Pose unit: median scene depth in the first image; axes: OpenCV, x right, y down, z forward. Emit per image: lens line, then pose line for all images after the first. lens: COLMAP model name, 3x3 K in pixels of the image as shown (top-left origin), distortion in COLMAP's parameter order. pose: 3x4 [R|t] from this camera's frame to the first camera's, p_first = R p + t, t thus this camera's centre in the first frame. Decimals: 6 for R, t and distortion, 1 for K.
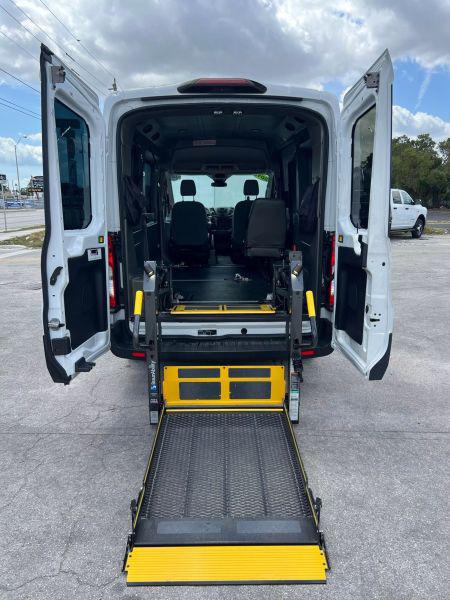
lens RADIAL K [[449.9, 0, 226.7], [0, 449.9, 303.5], [0, 0, 1]] dist [0.057970, -0.054683]
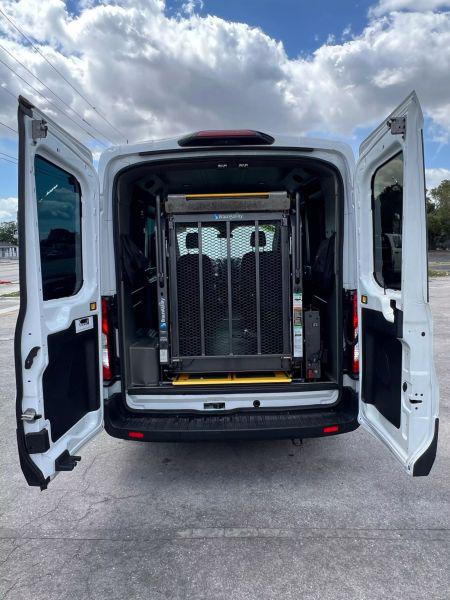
lens RADIAL K [[433.2, 0, 229.0], [0, 433.2, 300.4], [0, 0, 1]] dist [0.001860, -0.001825]
pose [[0.999700, -0.021632, -0.011520, -0.000981], [0.020384, 0.994858, -0.099211, -0.062447], [0.013607, 0.098946, 0.995000, 0.155864]]
